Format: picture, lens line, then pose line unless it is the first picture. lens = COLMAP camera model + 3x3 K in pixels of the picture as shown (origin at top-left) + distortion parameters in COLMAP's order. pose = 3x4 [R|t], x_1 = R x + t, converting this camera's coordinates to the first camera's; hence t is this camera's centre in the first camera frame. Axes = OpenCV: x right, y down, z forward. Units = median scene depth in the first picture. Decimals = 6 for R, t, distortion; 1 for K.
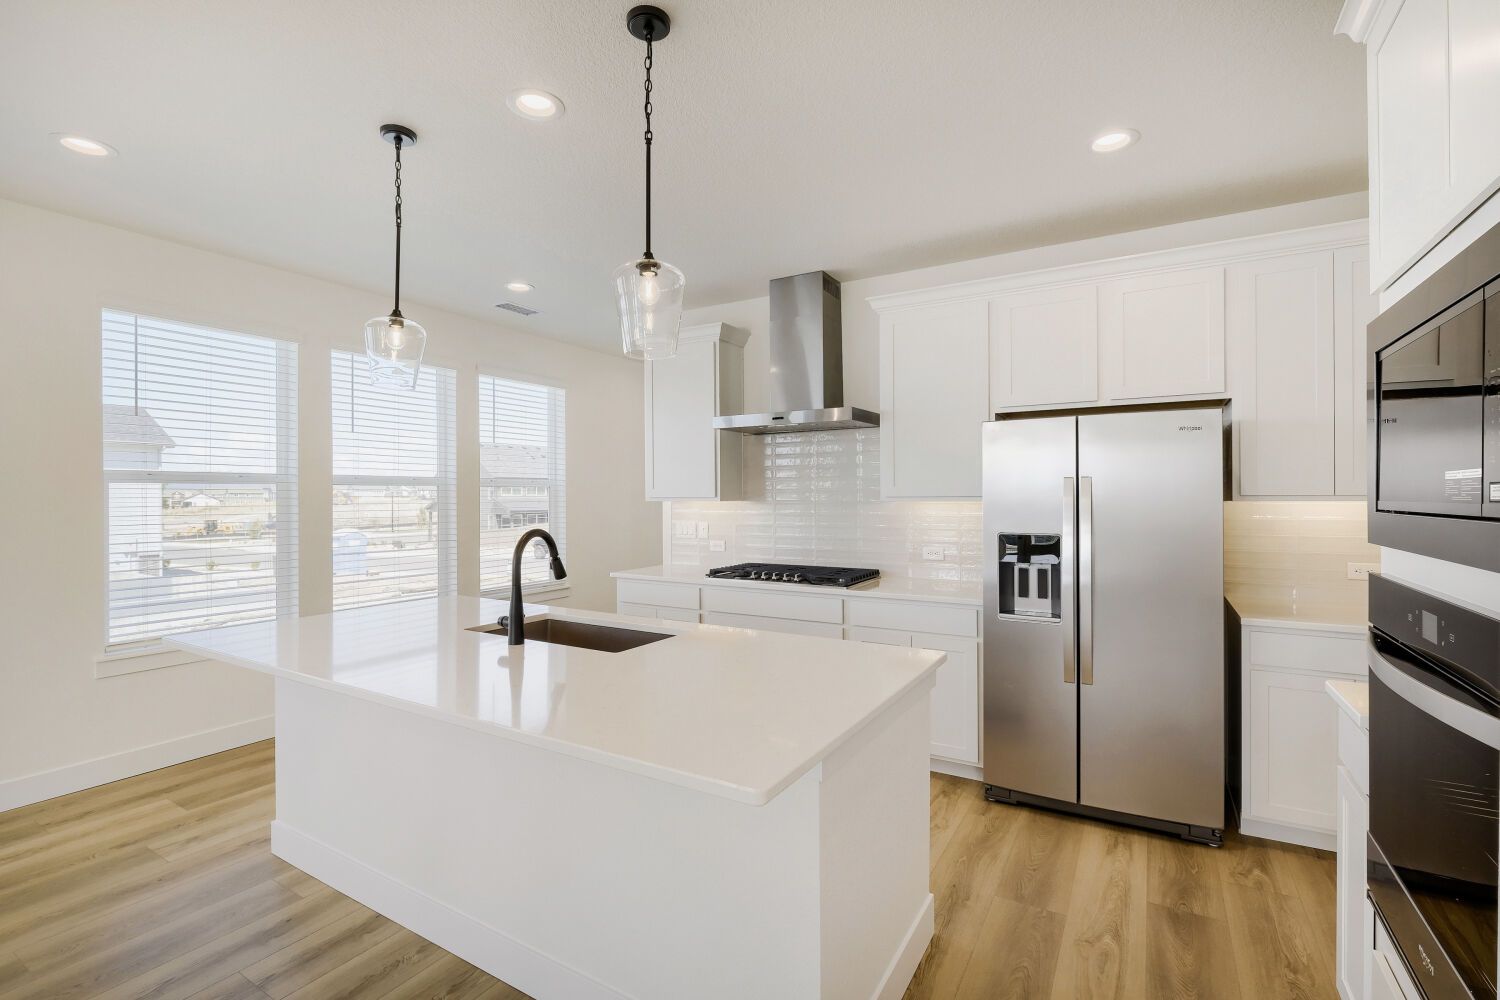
lens RADIAL K [[659.9, 0, 754.3], [0, 659.9, 496.1], [0, 0, 1]] dist [-0.000244, 0.001382]
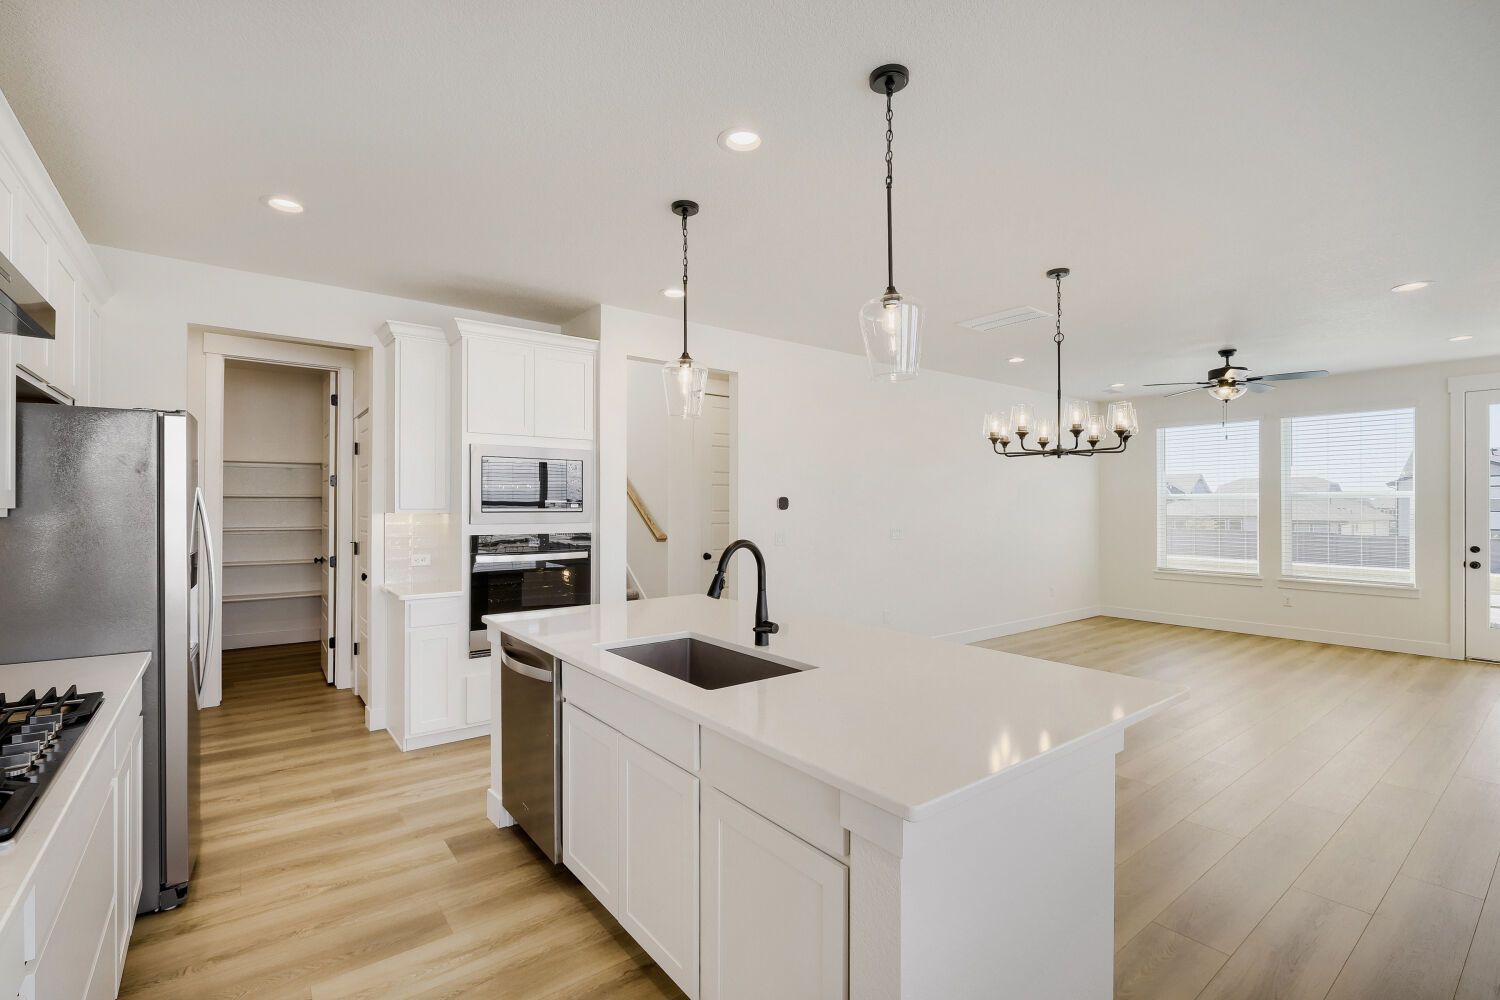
lens RADIAL K [[659.9, 0, 758.0], [0, 659.9, 499.0], [0, 0, 1]] dist [-0.000244, 0.001382]
pose [[-0.932484, 0.005088, 0.361175, -0.426328], [0.000411, 0.999915, -0.013024, 0.000912], [-0.361211, -0.011996, -0.932407, 1.155557]]
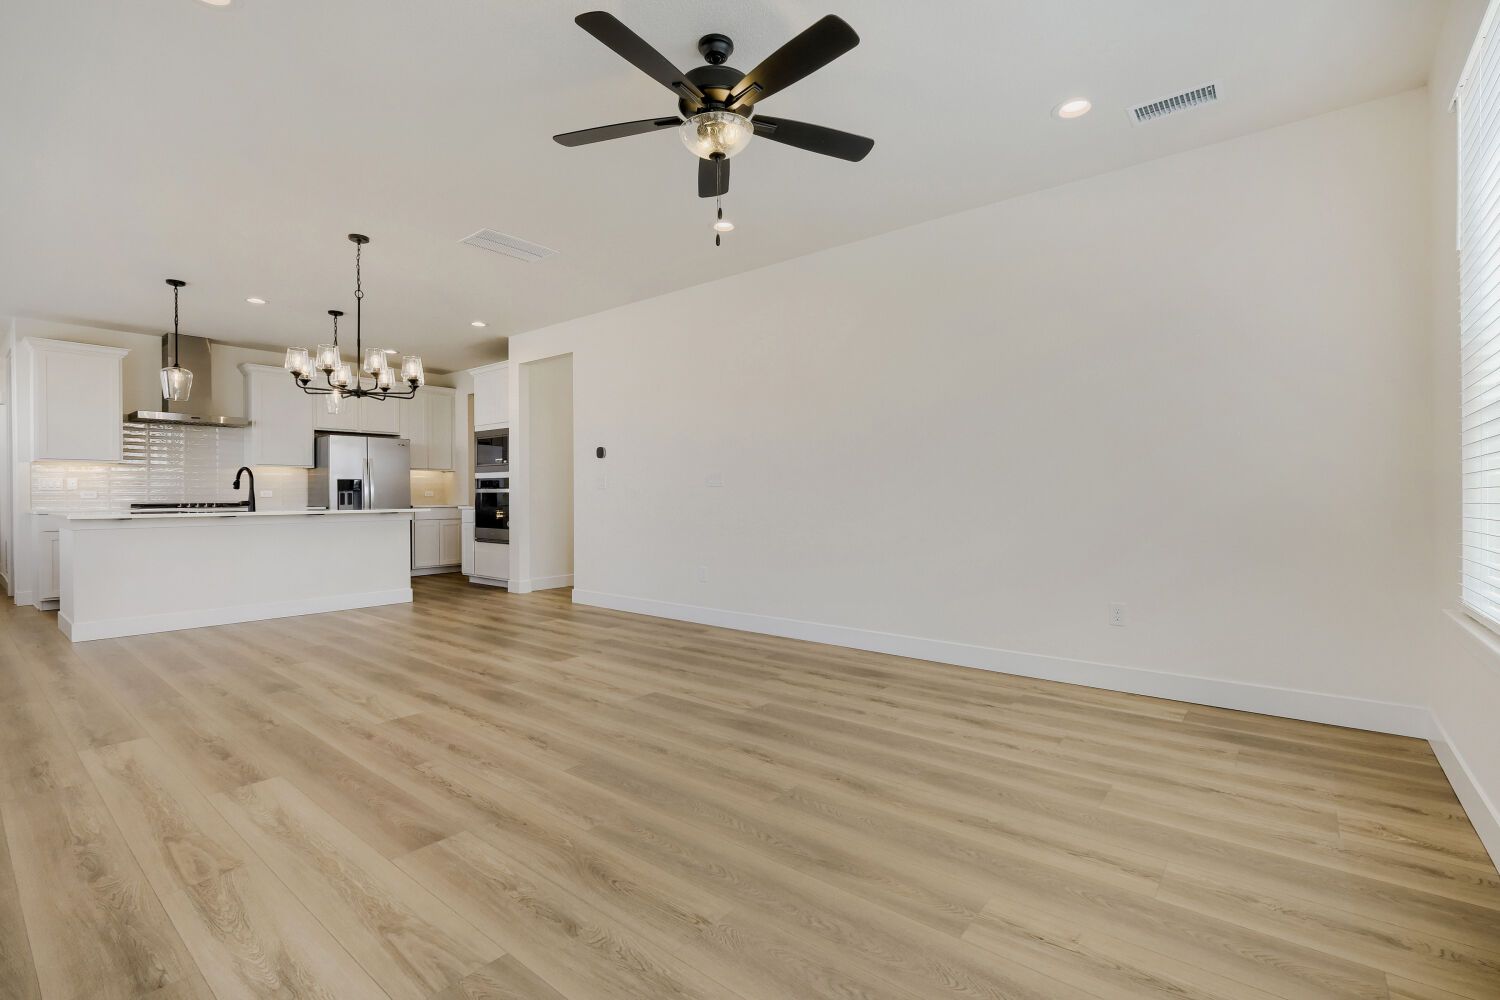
lens RADIAL K [[659.9, 0, 747.1], [0, 659.9, 502.9], [0, 0, 1]] dist [-0.000244, 0.001382]
pose [[0.160114, -0.008361, 0.987063, -1.478503], [0.002922, 0.999964, 0.007997, 0.102512], [-0.987094, 0.001604, 0.160133, -0.758988]]
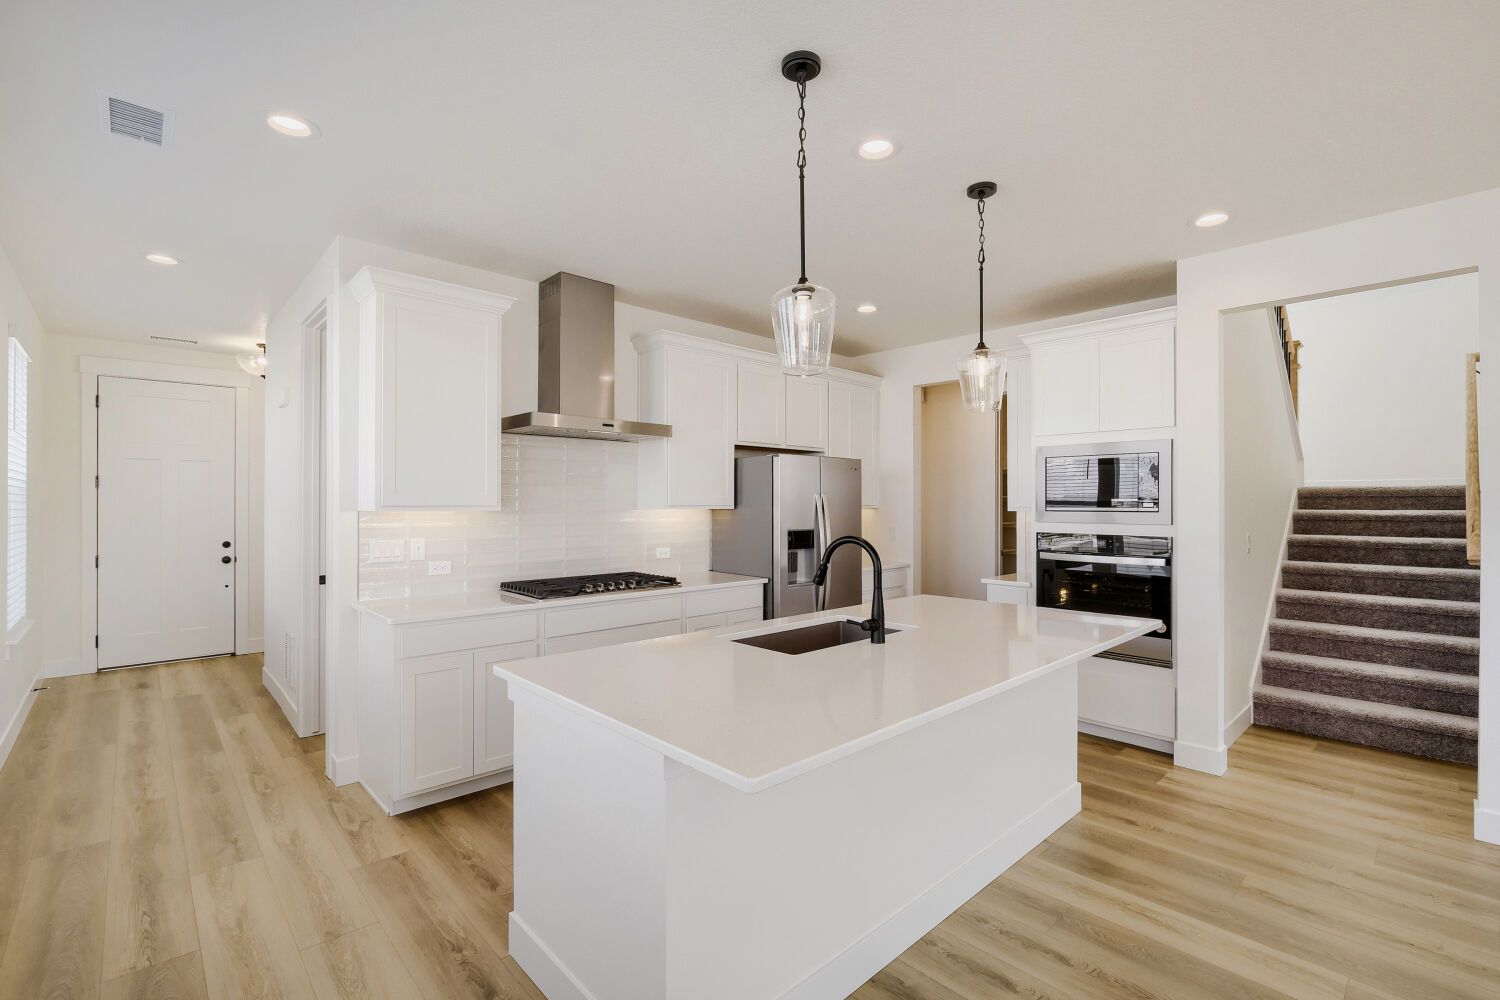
lens RADIAL K [[659.9, 0, 752.7], [0, 659.9, 504.4], [0, 0, 1]] dist [-0.000244, 0.001382]
pose [[0.286346, -0.000173, 0.958126, -0.827219], [-0.004210, 0.999990, 0.001438, -0.002212], [-0.958117, -0.004445, 0.286342, 0.510827]]
